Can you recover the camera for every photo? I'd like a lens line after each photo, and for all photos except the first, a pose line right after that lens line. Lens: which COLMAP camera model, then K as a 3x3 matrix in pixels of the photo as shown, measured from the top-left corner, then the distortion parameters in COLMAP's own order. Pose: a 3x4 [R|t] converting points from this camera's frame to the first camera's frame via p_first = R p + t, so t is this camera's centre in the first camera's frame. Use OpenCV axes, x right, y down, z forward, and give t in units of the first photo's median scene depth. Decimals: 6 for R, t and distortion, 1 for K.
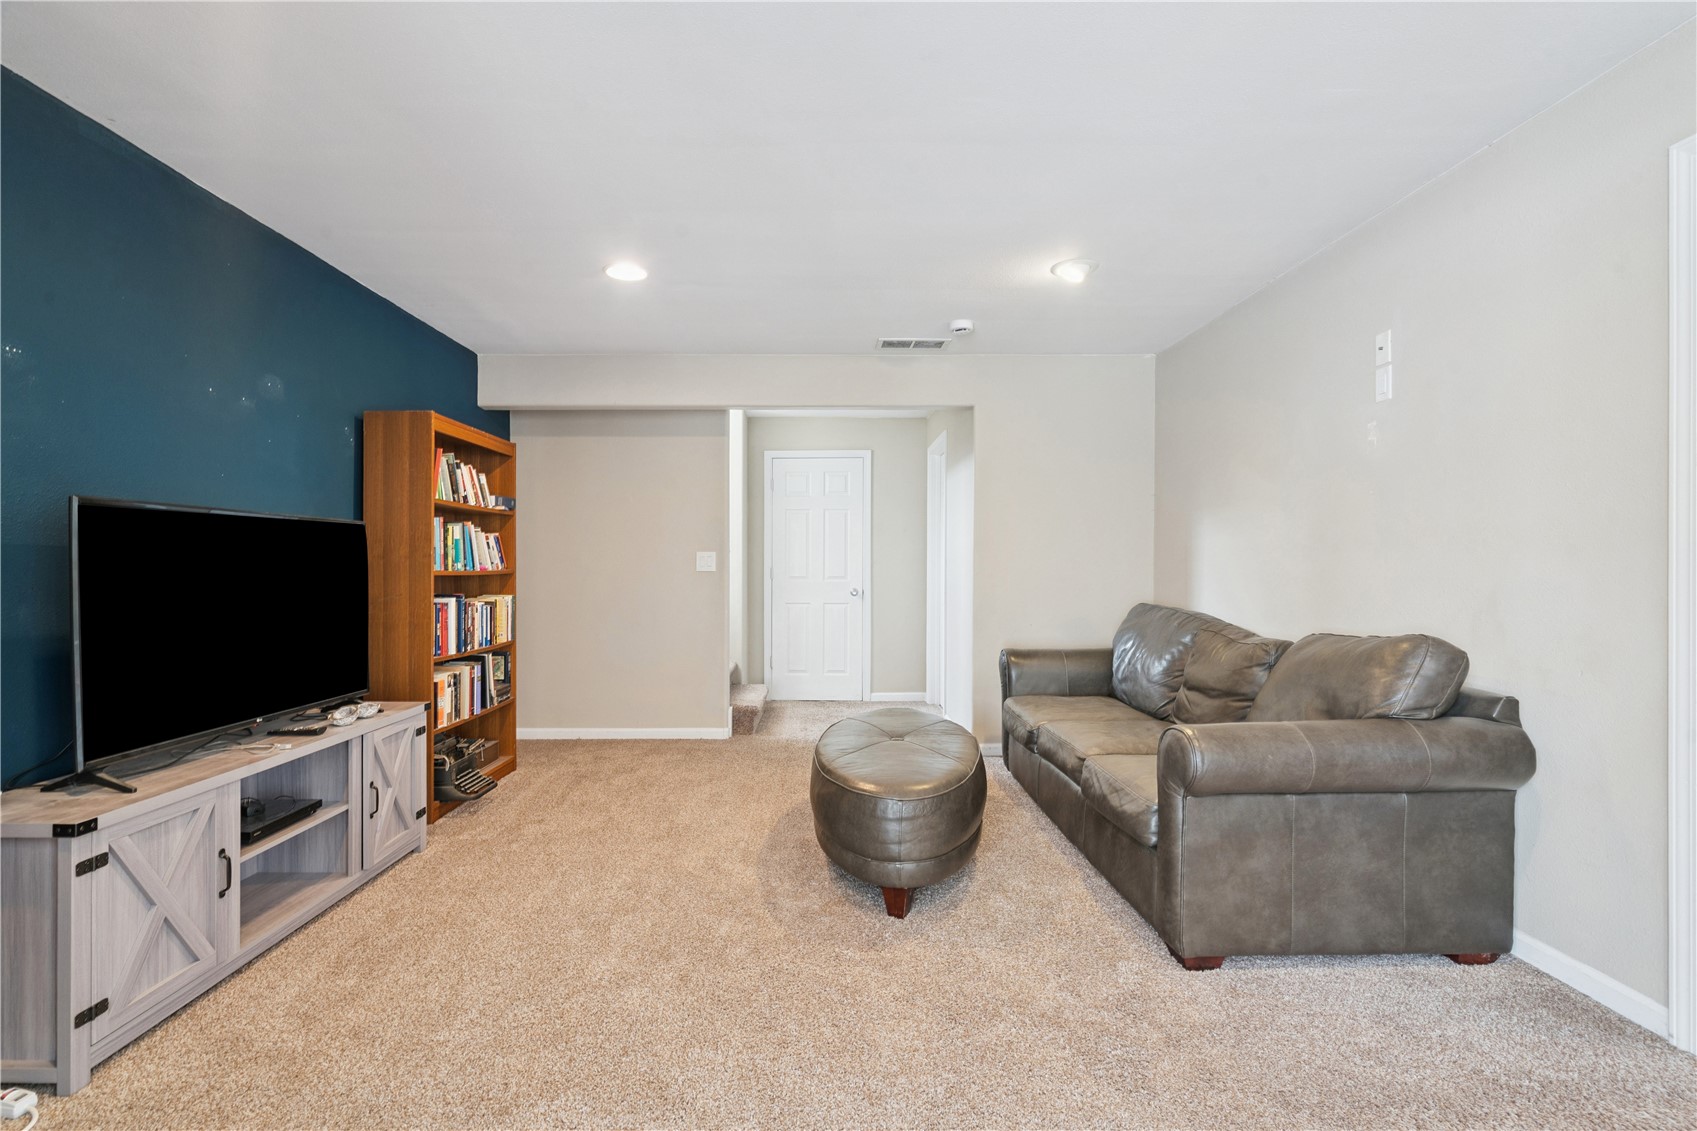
lens RADIAL K [[783.6, 0, 831.7], [0, 783.6, 567.9], [0, 0, 1]] dist [-0.010049, 0.005442]
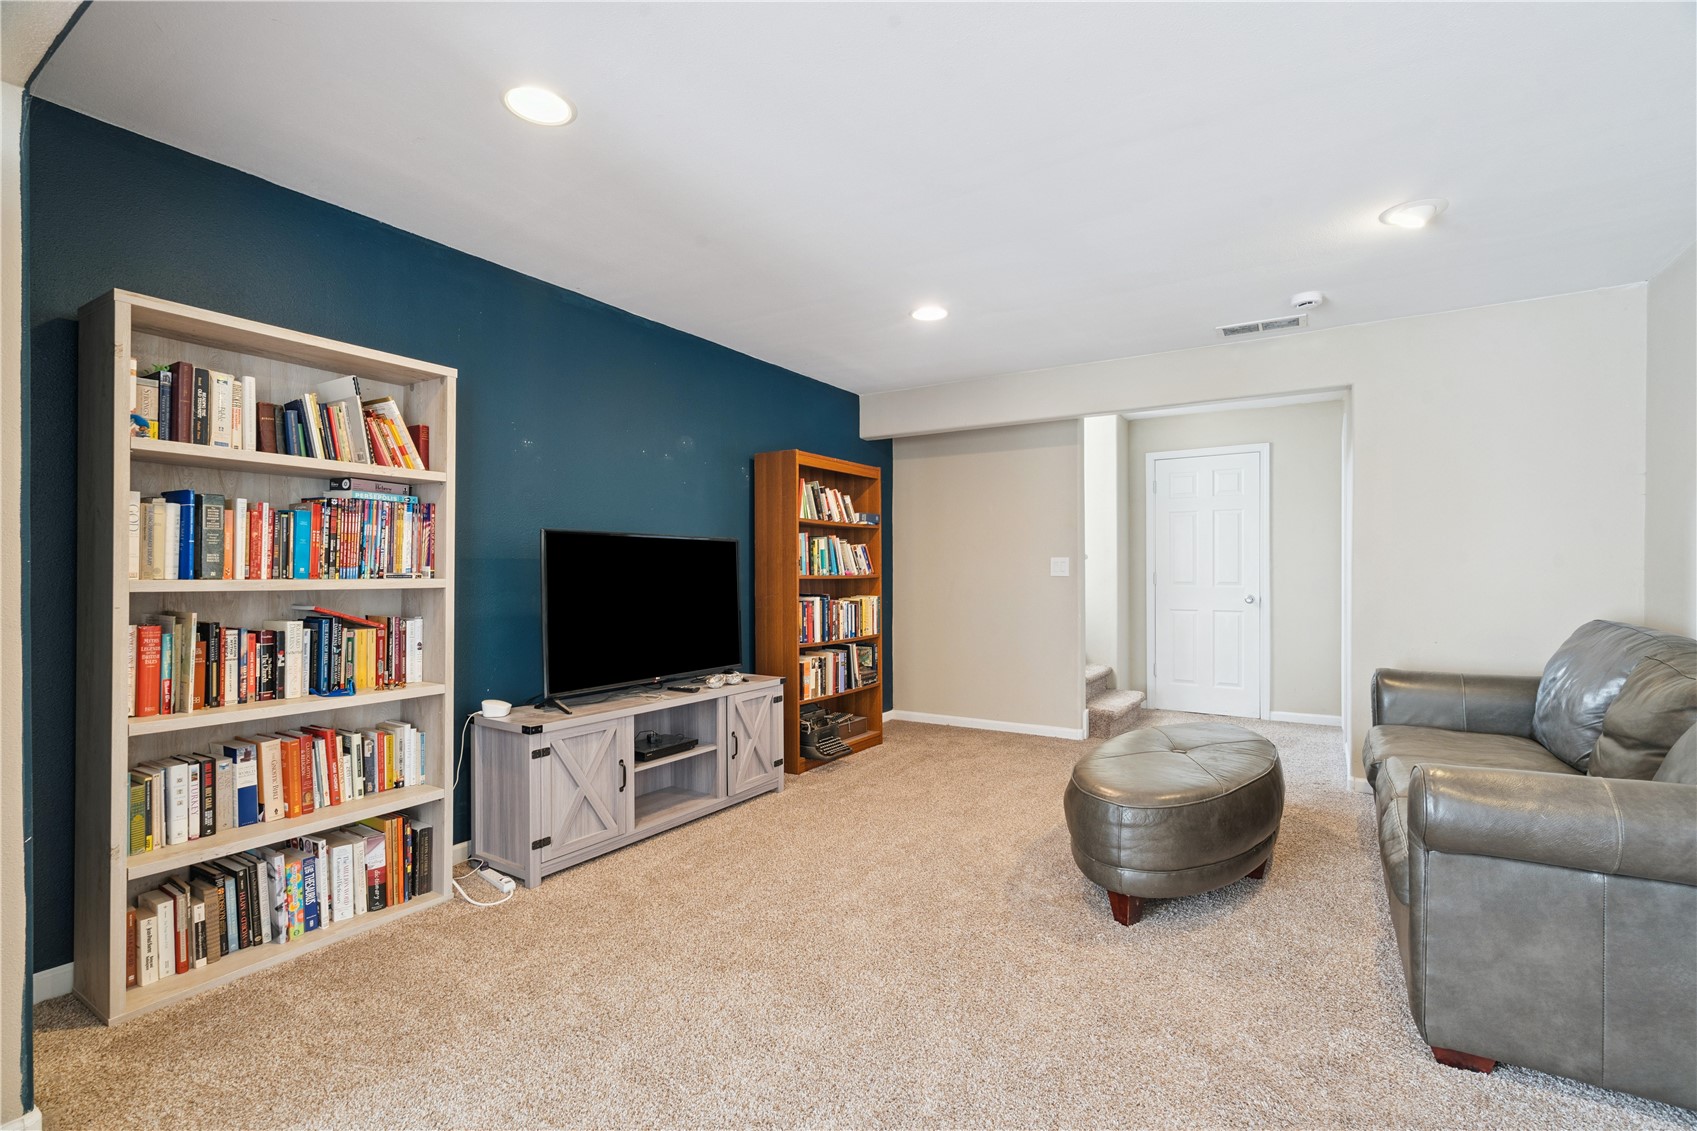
lens RADIAL K [[770.6, 0, 855.1], [0, 770.6, 577.0], [0, 0, 1]] dist [-0.004422, 0.000877]
pose [[0.844143, 0.003208, -0.536108, 0.254017], [-0.000423, 0.999986, 0.005319, -0.000372], [0.536118, -0.004263, 0.844132, -0.007580]]
